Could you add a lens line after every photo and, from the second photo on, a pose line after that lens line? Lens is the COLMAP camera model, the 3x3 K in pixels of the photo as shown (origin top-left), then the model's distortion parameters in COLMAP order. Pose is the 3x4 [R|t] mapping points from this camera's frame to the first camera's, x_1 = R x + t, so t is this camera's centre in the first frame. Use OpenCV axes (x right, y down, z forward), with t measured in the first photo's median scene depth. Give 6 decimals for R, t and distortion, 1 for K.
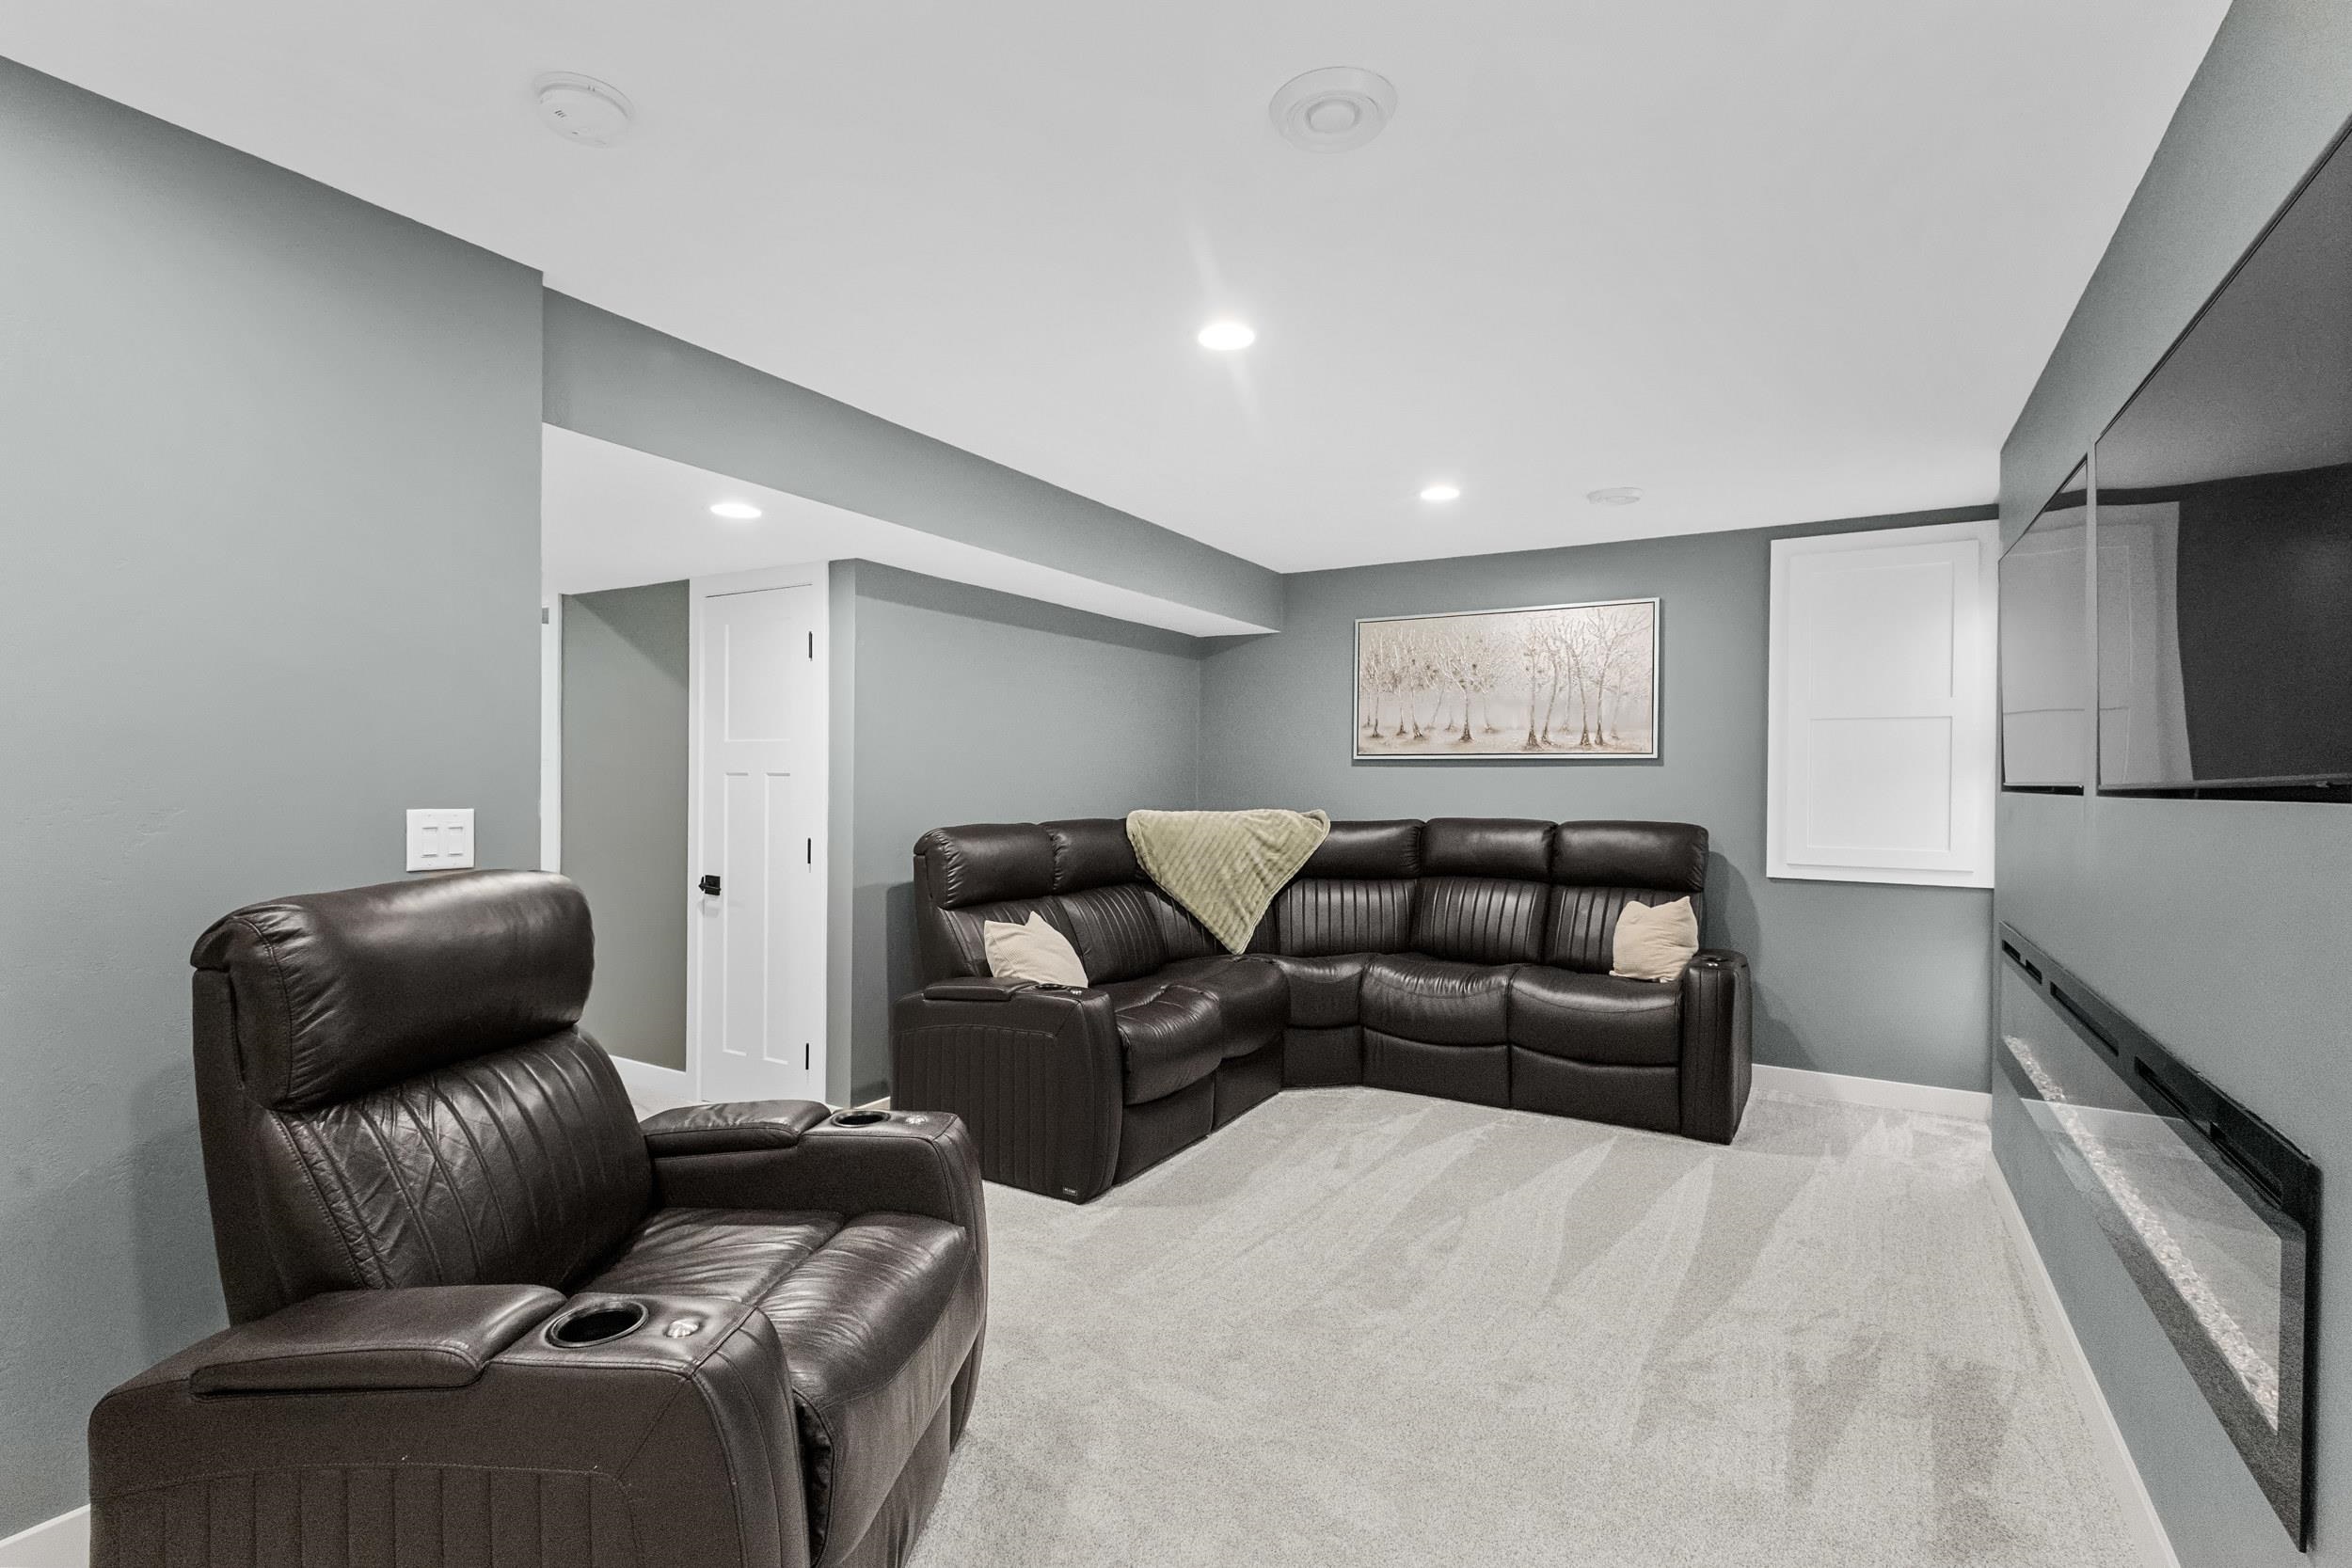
lens RADIAL K [[1087.5, 0, 1176.0], [0, 1087.5, 784.0], [0, 0, 1]] dist [0.003577, 0.000403]
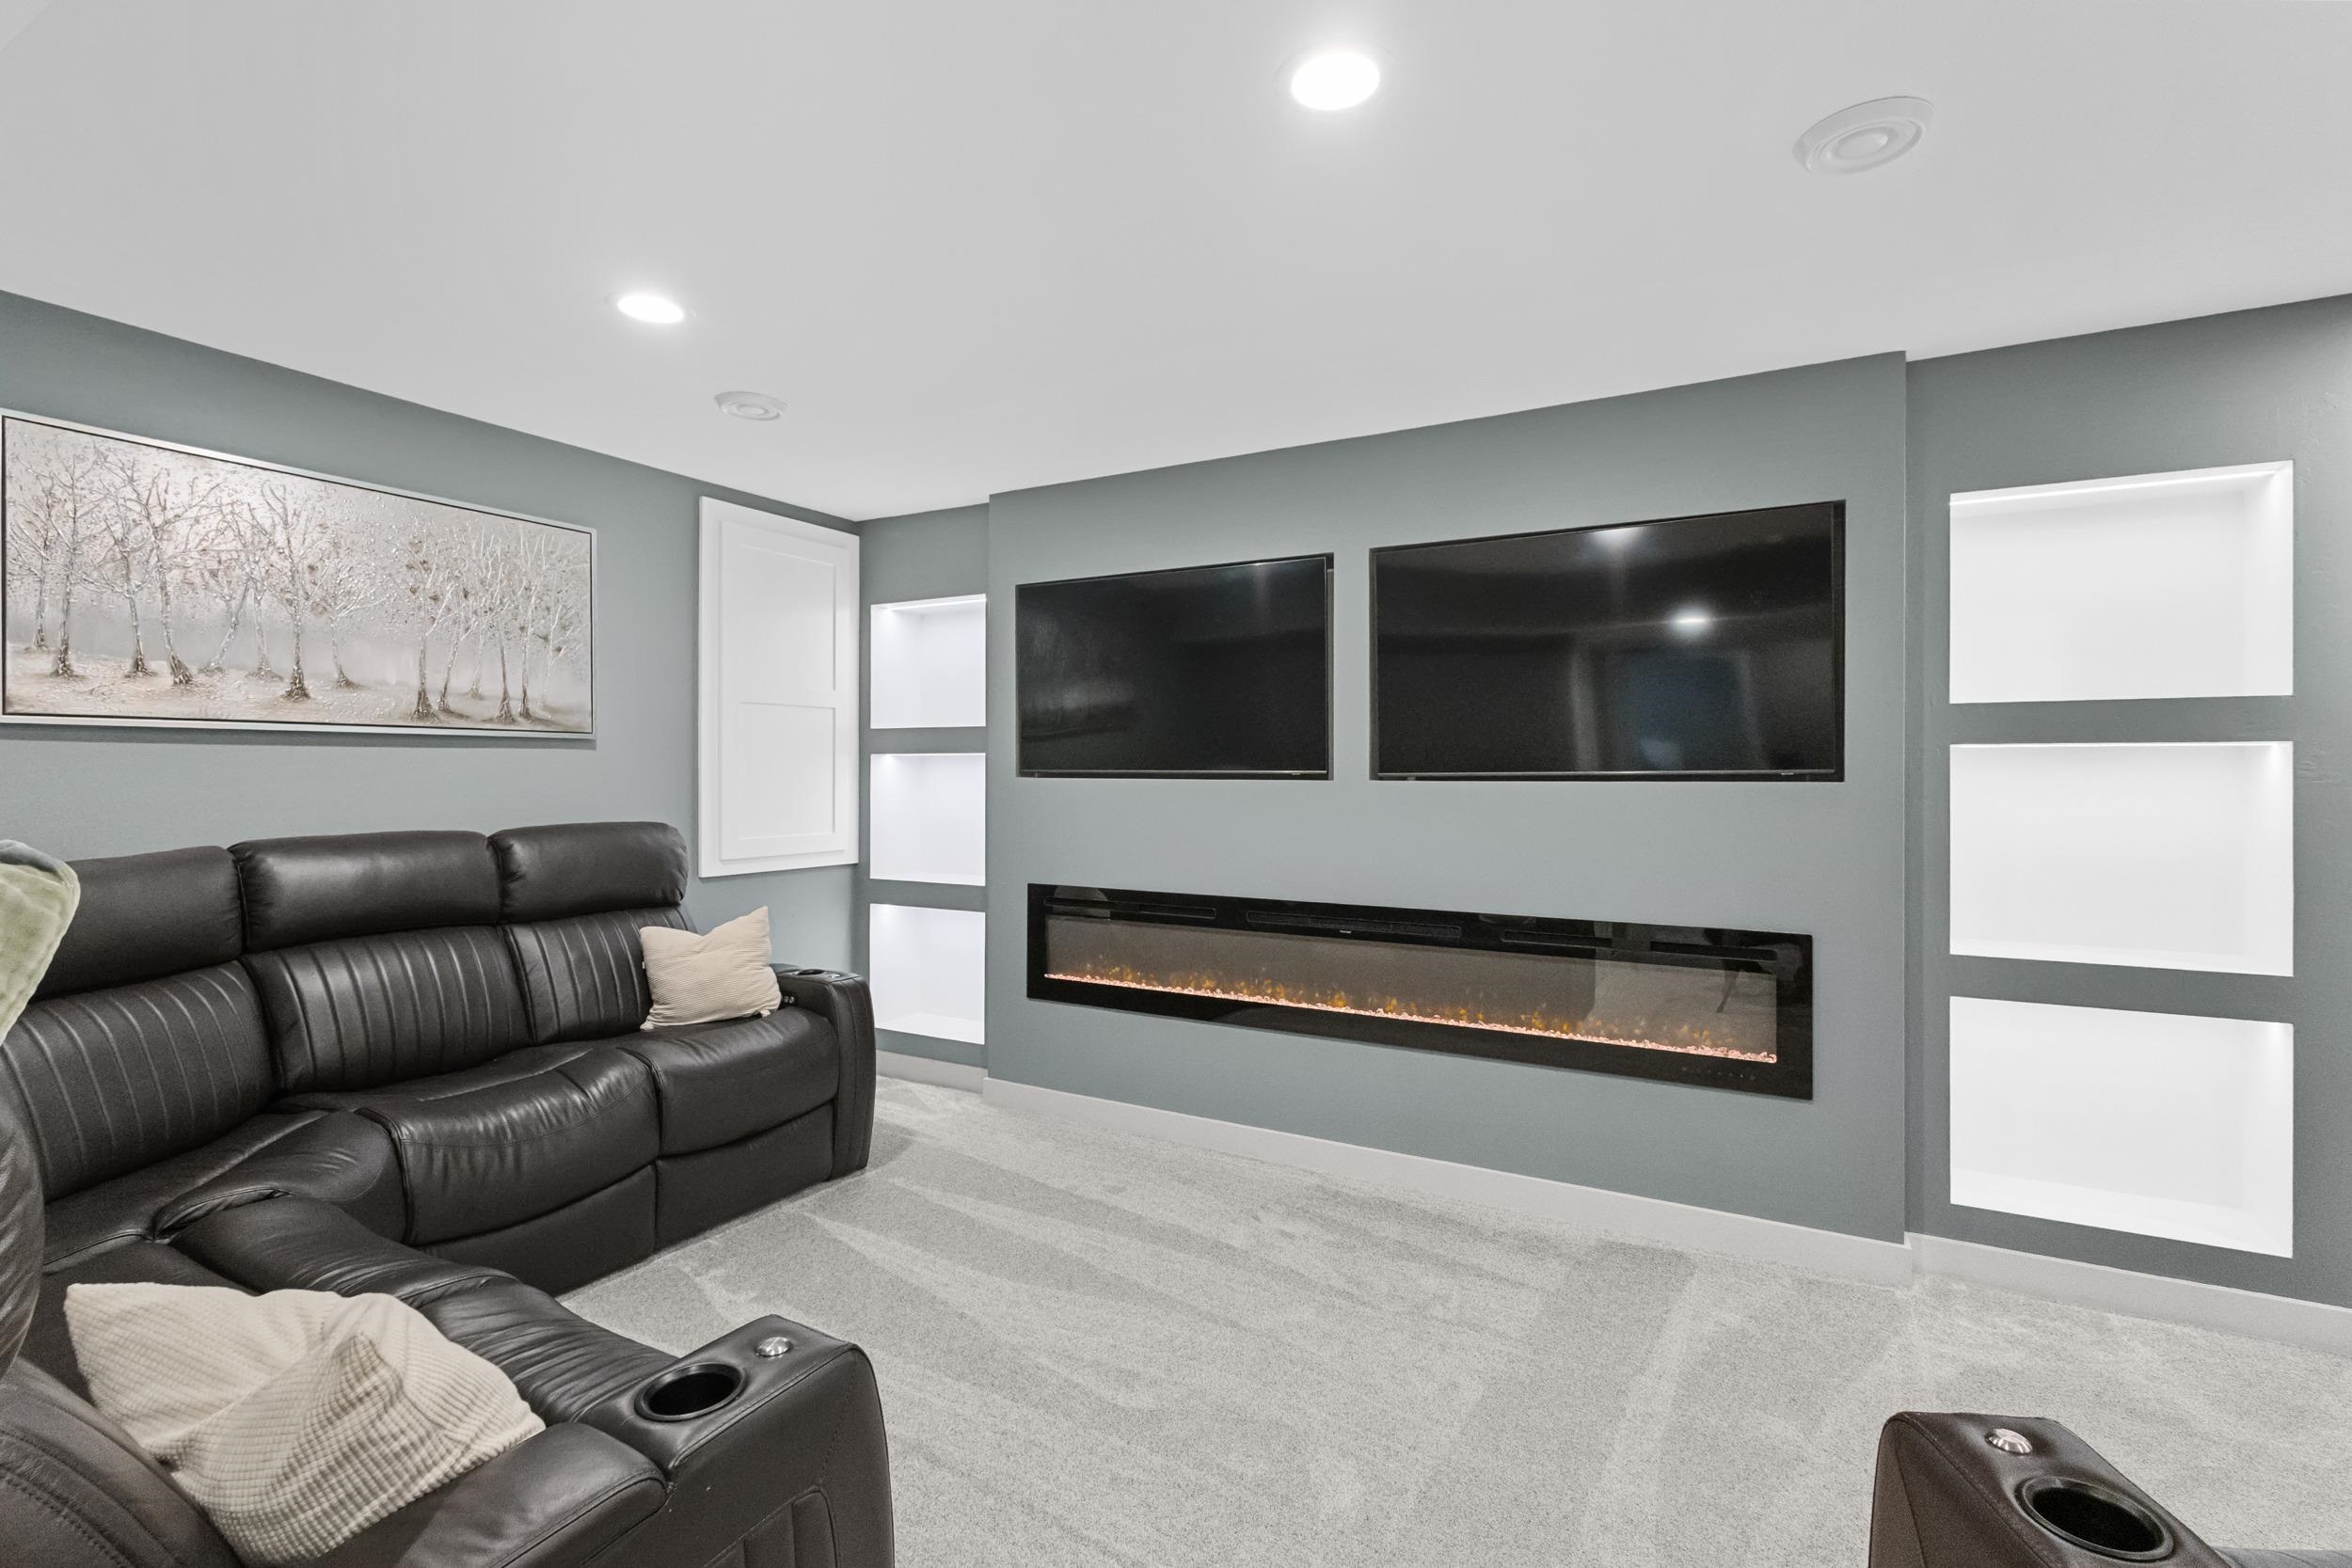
lens RADIAL K [[1079.0, 0, 1163.7], [0, 1079.0, 779.9], [0, 0, 1]] dist [-0.000357, 0.000369]
pose [[-0.027841, -0.014587, 0.999506, -0.319537], [-0.007607, 0.999868, 0.014380, -0.009629], [-0.999583, -0.007203, -0.027948, 0.603907]]
